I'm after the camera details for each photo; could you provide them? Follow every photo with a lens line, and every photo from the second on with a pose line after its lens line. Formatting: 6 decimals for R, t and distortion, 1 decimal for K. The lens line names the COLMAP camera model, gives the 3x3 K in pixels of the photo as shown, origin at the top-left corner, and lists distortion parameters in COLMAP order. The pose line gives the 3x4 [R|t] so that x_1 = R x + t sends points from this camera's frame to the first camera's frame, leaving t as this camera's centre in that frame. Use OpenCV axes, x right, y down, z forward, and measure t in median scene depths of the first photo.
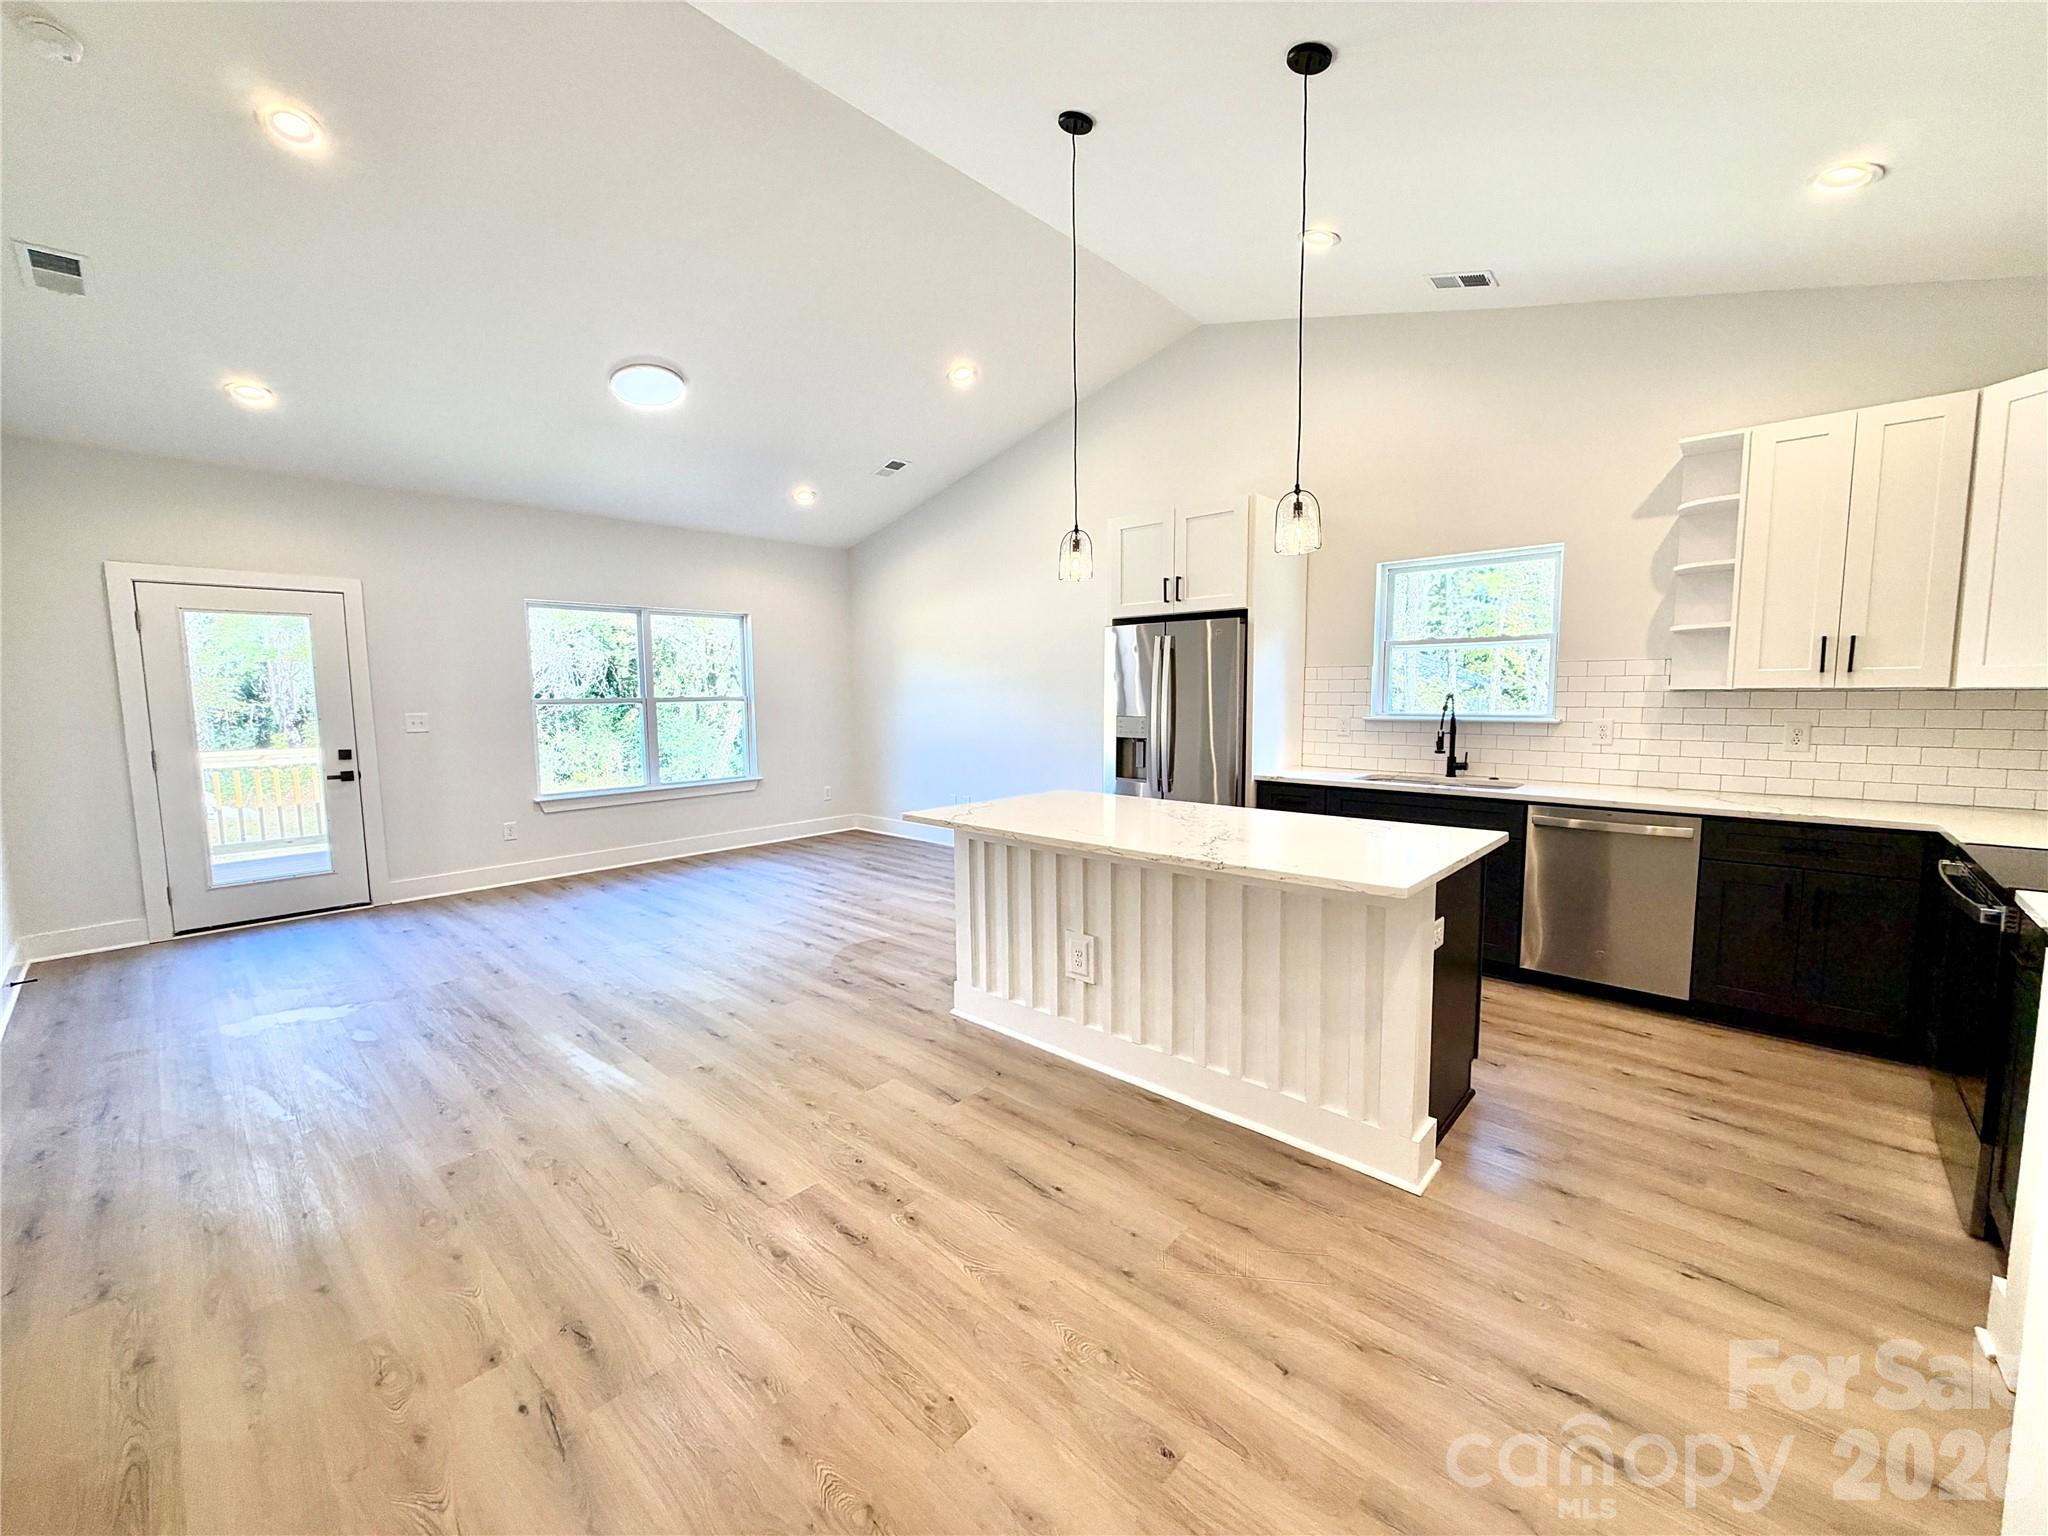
lens RADIAL K [[813.7, 0, 1019.4], [0, 813.7, 767.5], [0, 0, 1]] dist [0.000293, -0.000085]
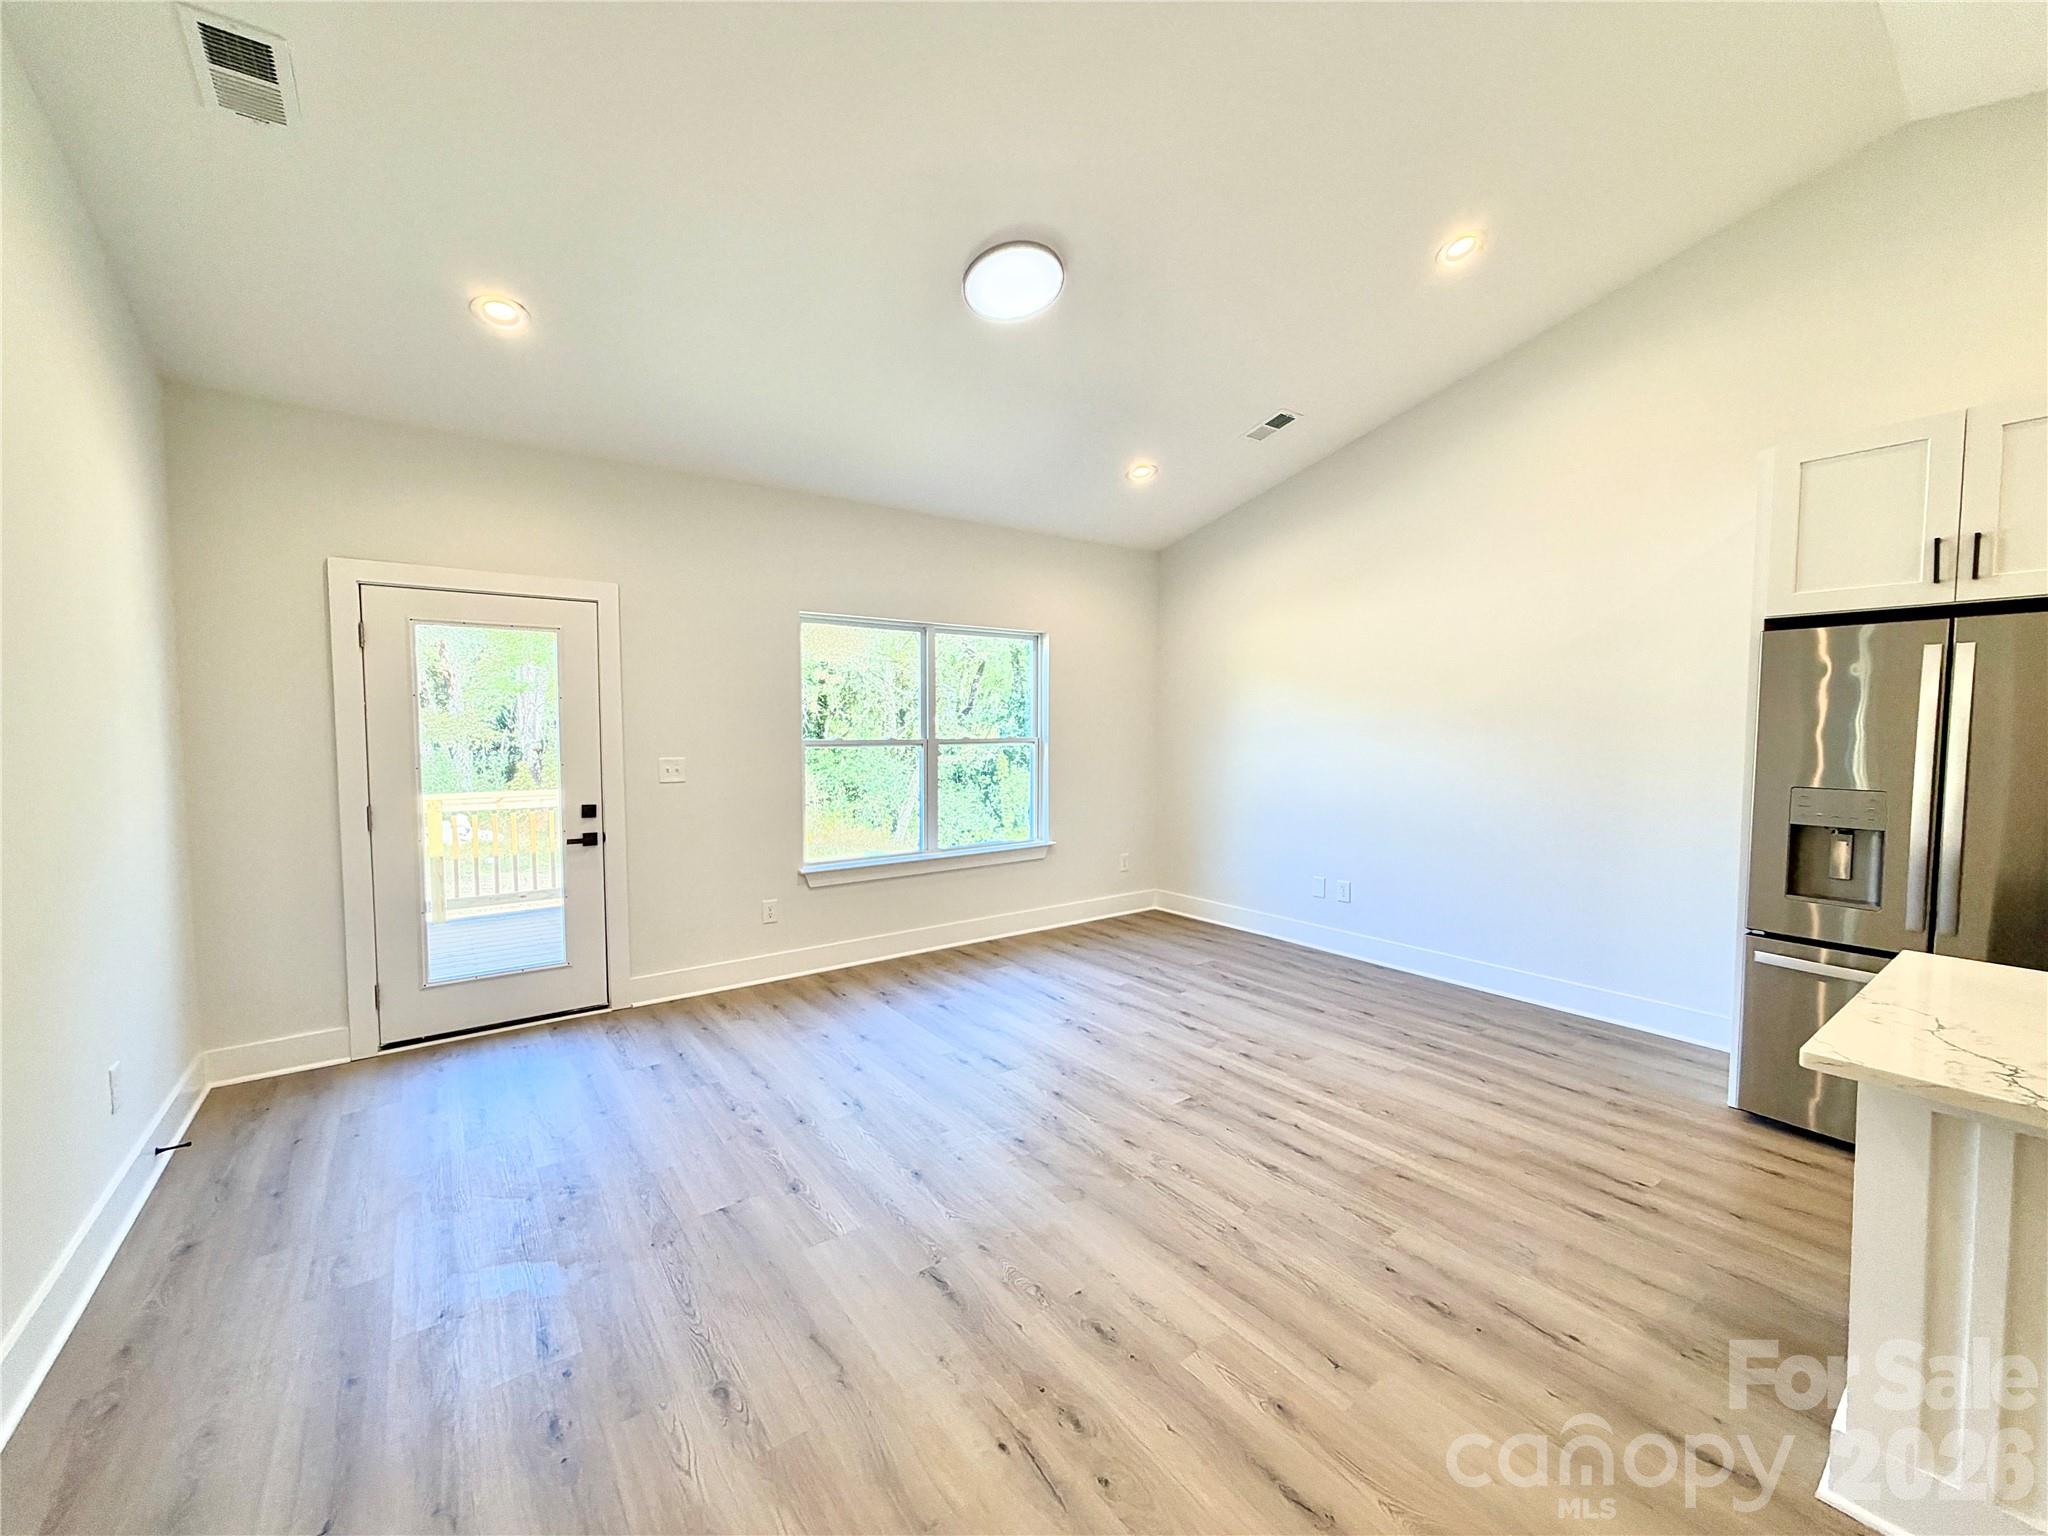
lens RADIAL K [[813.7, 0, 1019.4], [0, 813.7, 767.5], [0, 0, 1]] dist [0.000293, -0.000085]
pose [[0.981565, 0.019705, -0.190110, -0.324706], [-0.028068, 0.998749, -0.041396, -0.041581], [0.189056, 0.045969, 0.980890, 0.367197]]
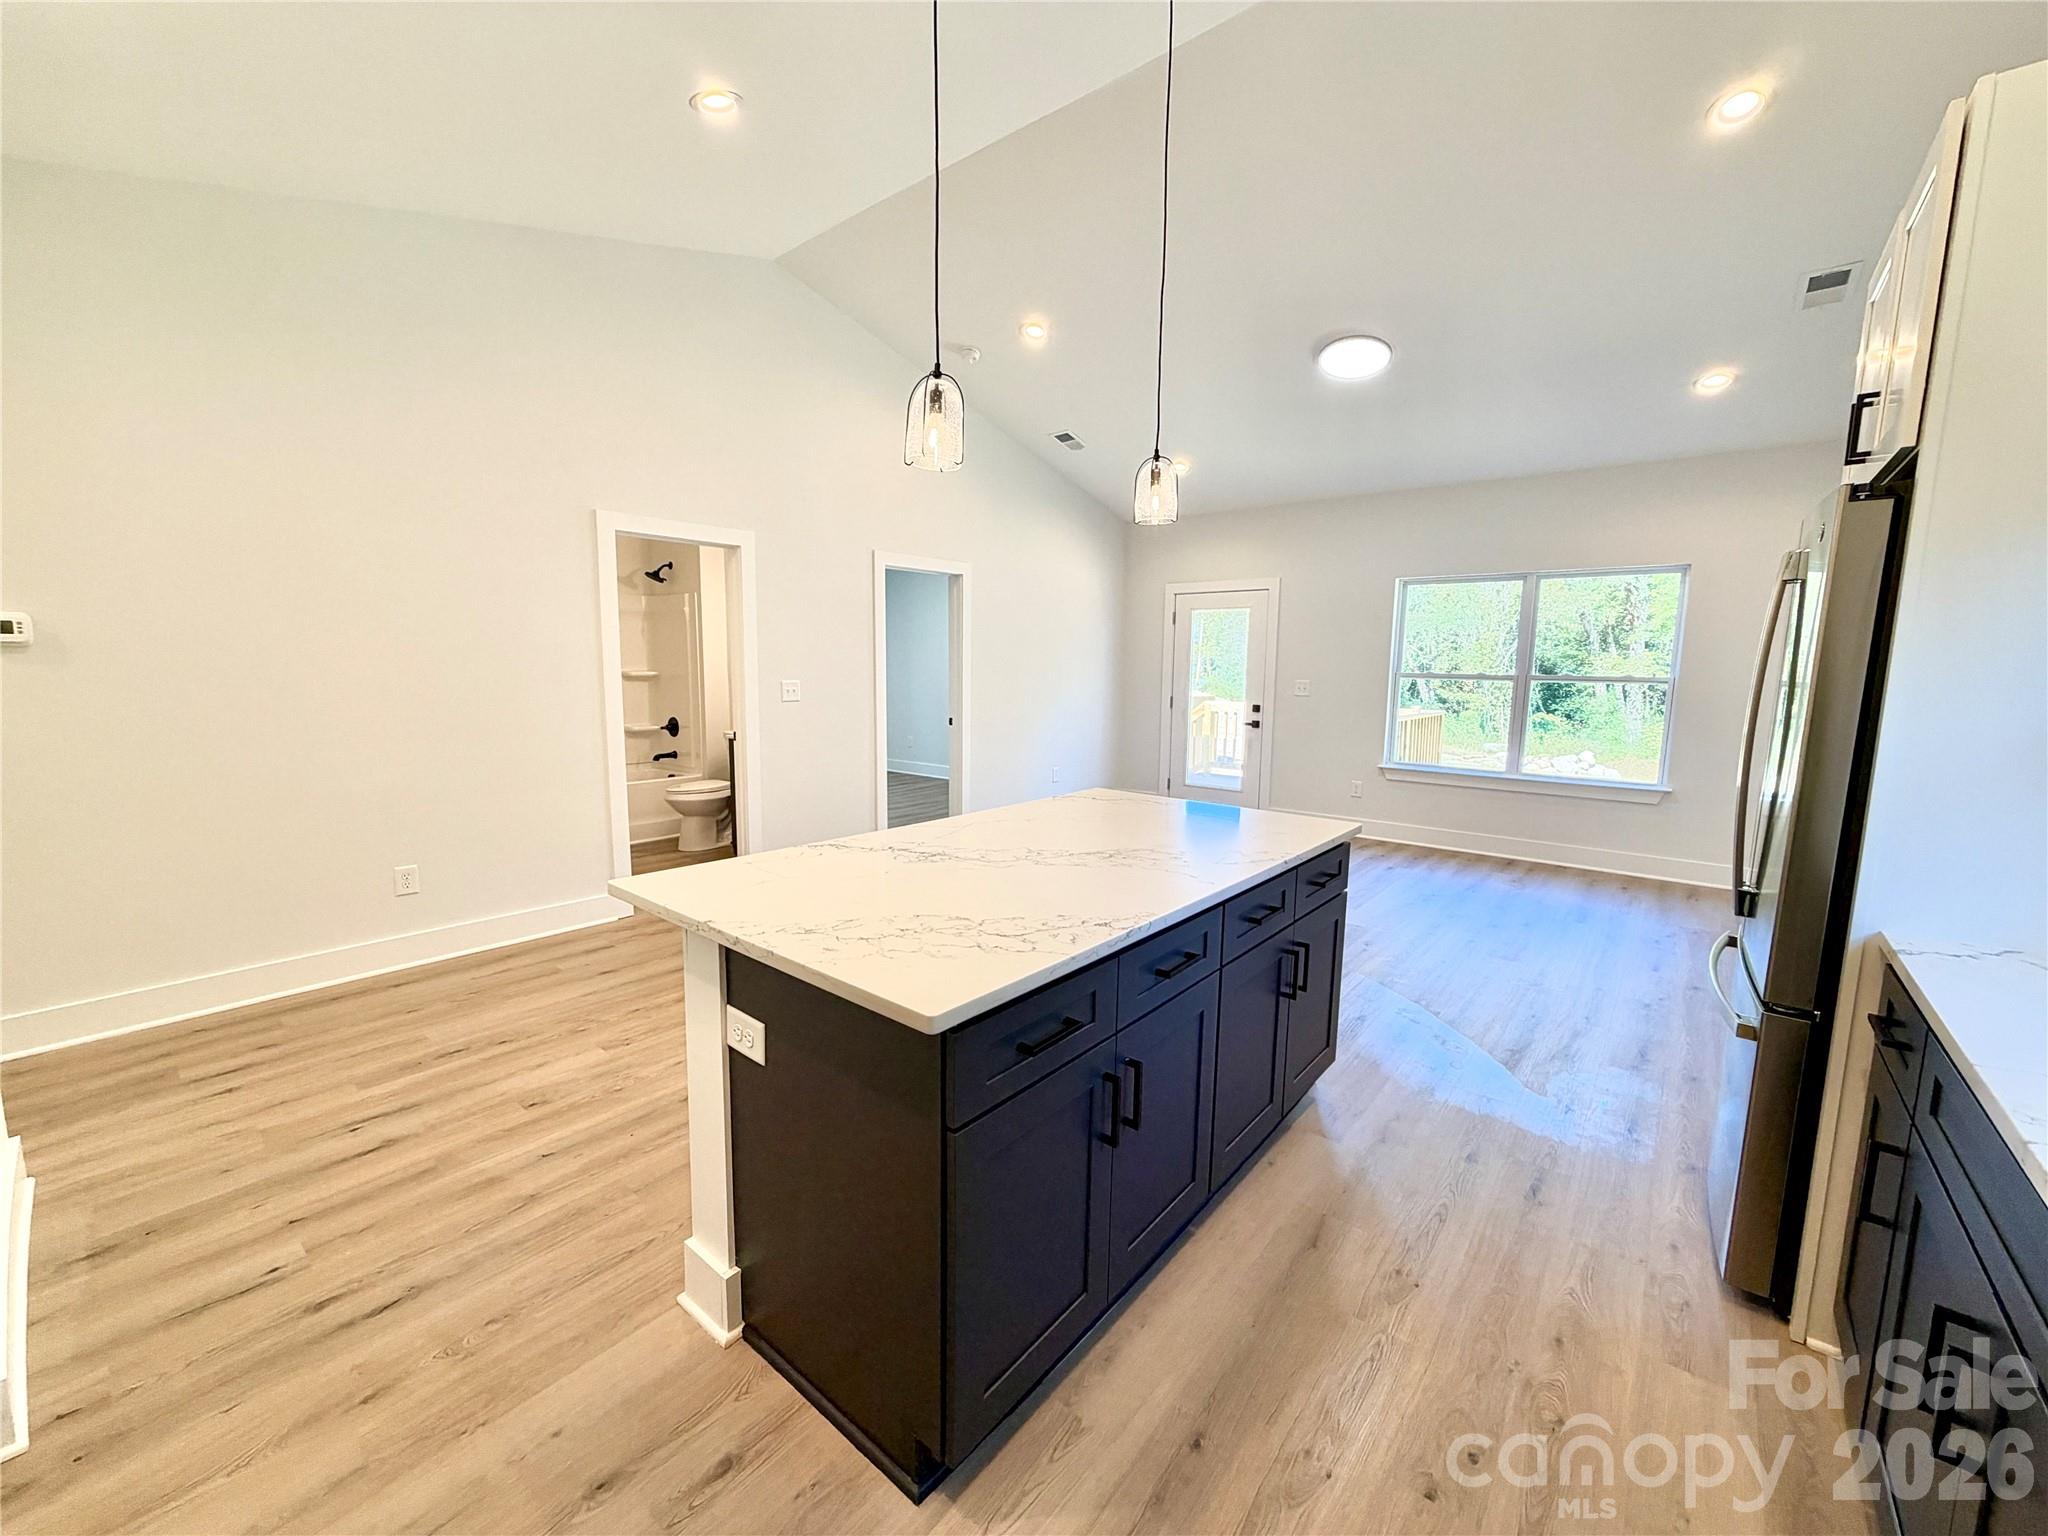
lens RADIAL K [[813.7, 0, 1019.4], [0, 813.7, 767.5], [0, 0, 1]] dist [0.000293, -0.000085]
pose [[0.055427, 0.138222, -0.988849, 0.589712], [-0.109483, 0.985241, 0.131581, -0.061735], [0.992442, 0.100969, 0.069742, 0.588119]]
